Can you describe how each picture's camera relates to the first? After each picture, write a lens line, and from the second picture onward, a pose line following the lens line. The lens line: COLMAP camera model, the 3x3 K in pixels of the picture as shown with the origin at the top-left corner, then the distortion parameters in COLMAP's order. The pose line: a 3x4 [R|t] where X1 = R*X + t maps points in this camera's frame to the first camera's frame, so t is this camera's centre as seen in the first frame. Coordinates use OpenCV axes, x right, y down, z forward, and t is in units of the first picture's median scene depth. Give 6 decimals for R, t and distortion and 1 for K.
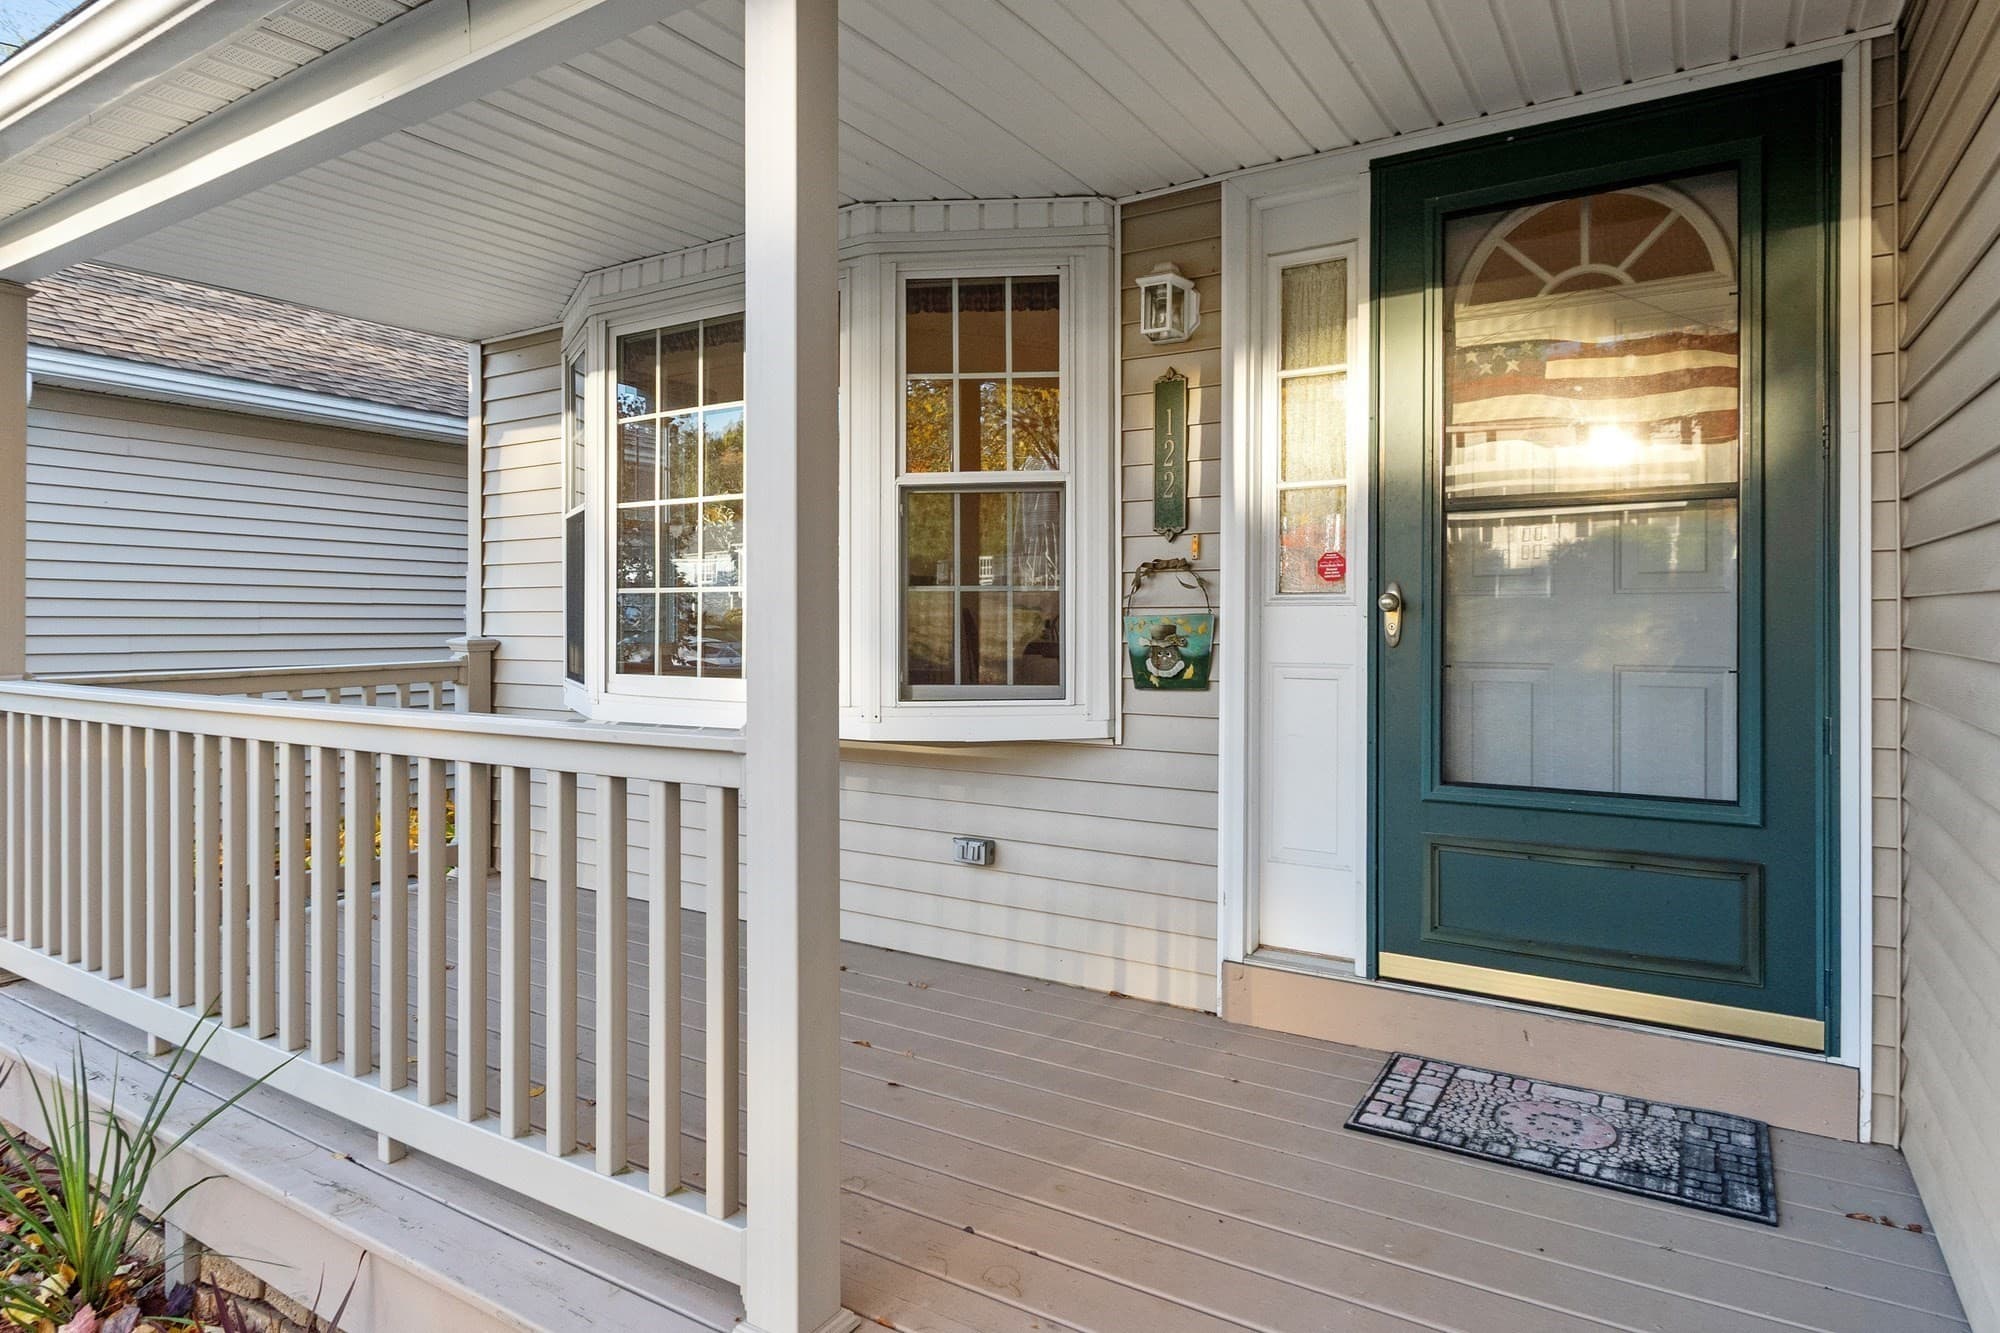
lens RADIAL K [[1125.4, 0, 998.8], [0, 1125.4, 622.0], [0, 0, 1]] dist [0.003945, -0.000830]
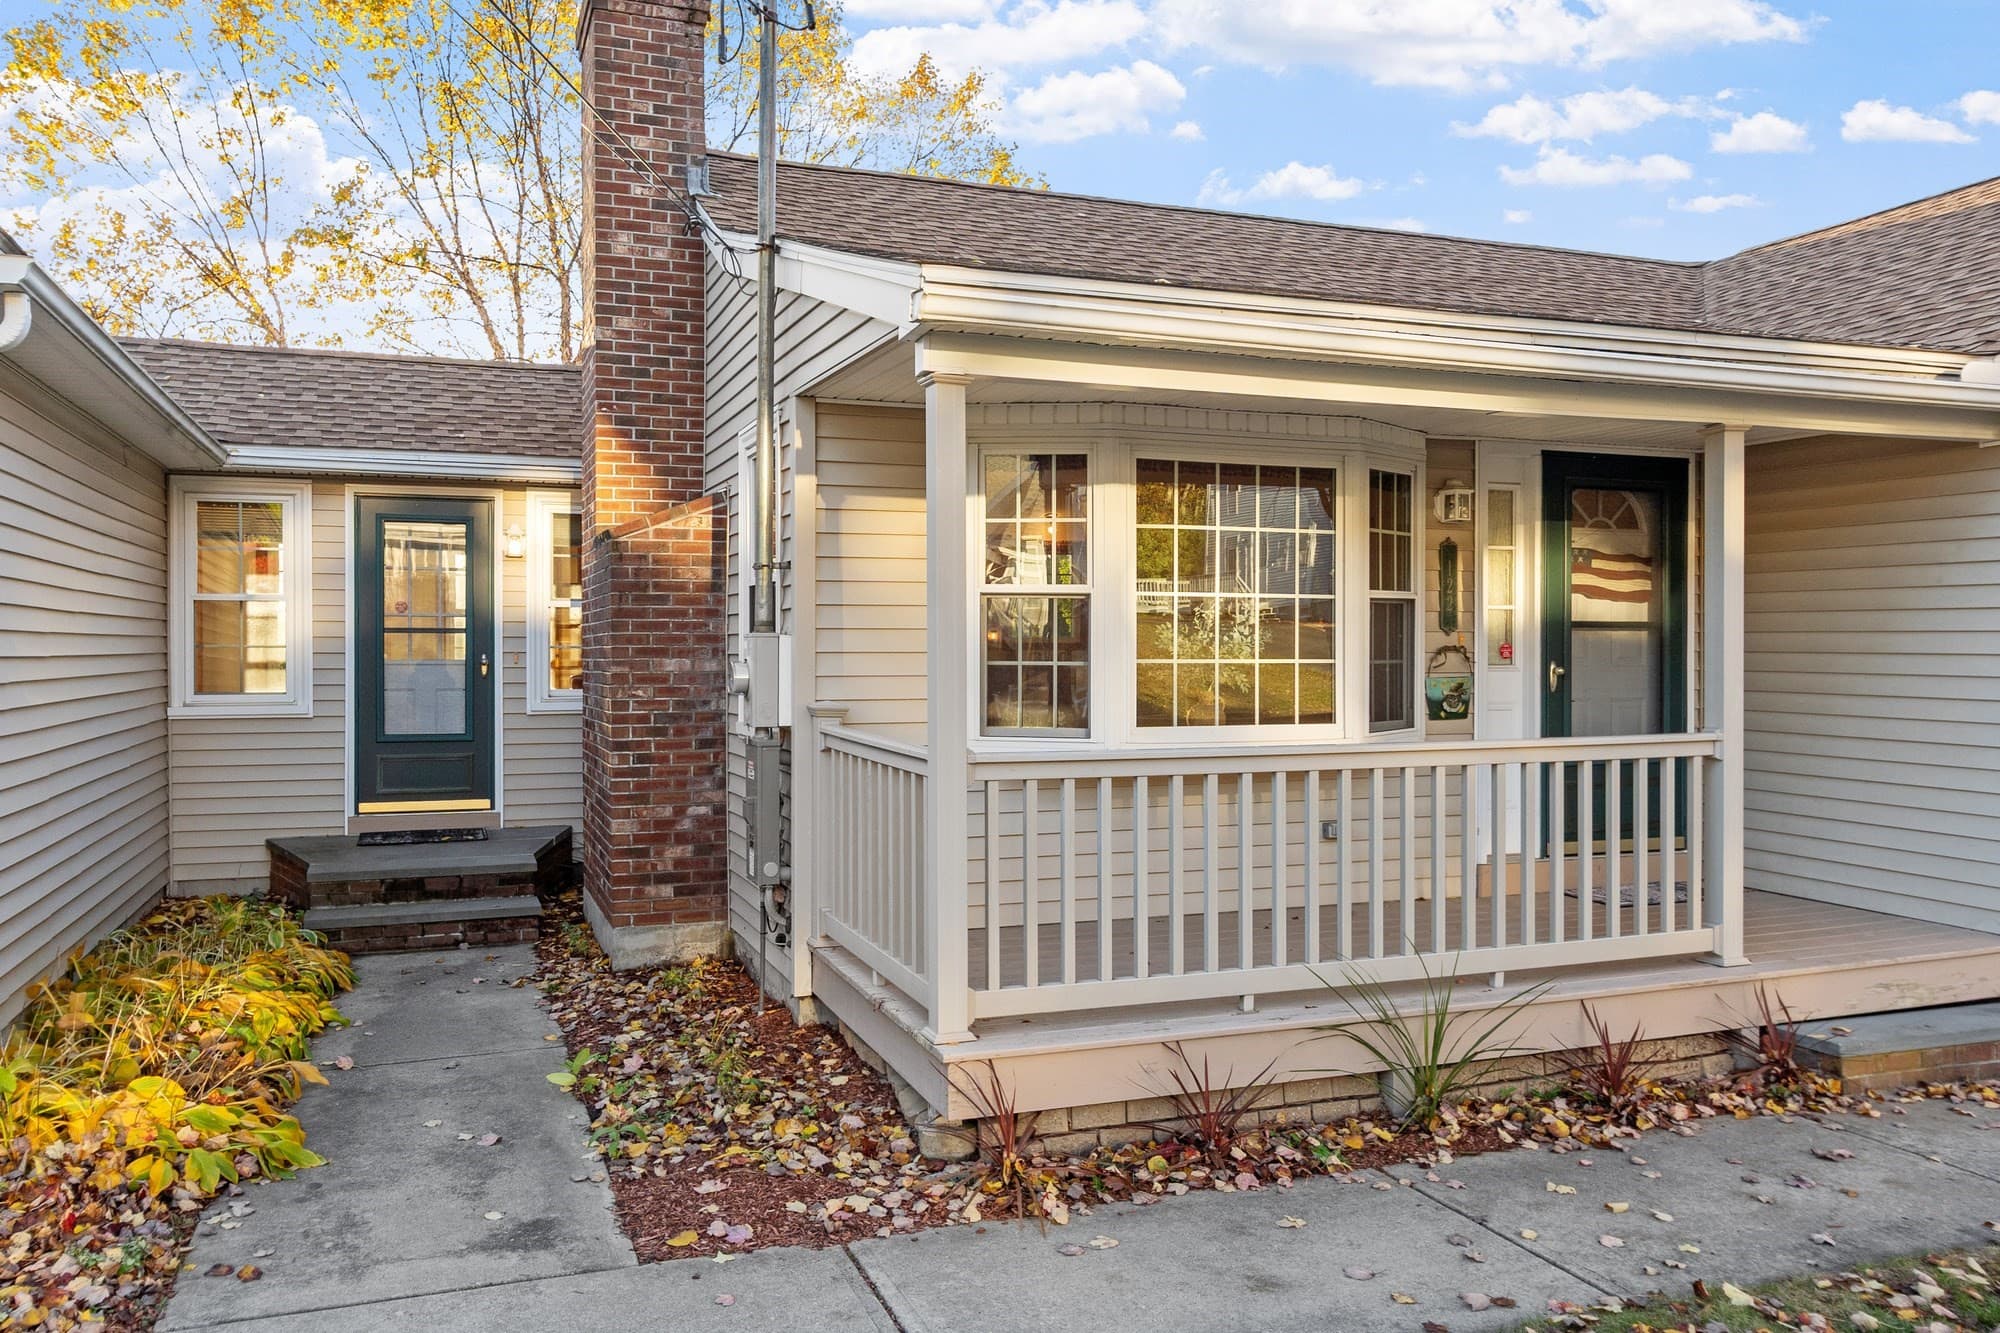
lens RADIAL K [[1510.6, 0, 999.7], [0, 1510.6, 661.4], [0, 0, 1]] dist [-0.002071, -0.000017]
pose [[0.606669, -0.005526, 0.794935, -2.205906], [0.001145, 0.999981, 0.006078, -0.046763], [-0.794954, -0.002777, 0.606664, 0.122848]]
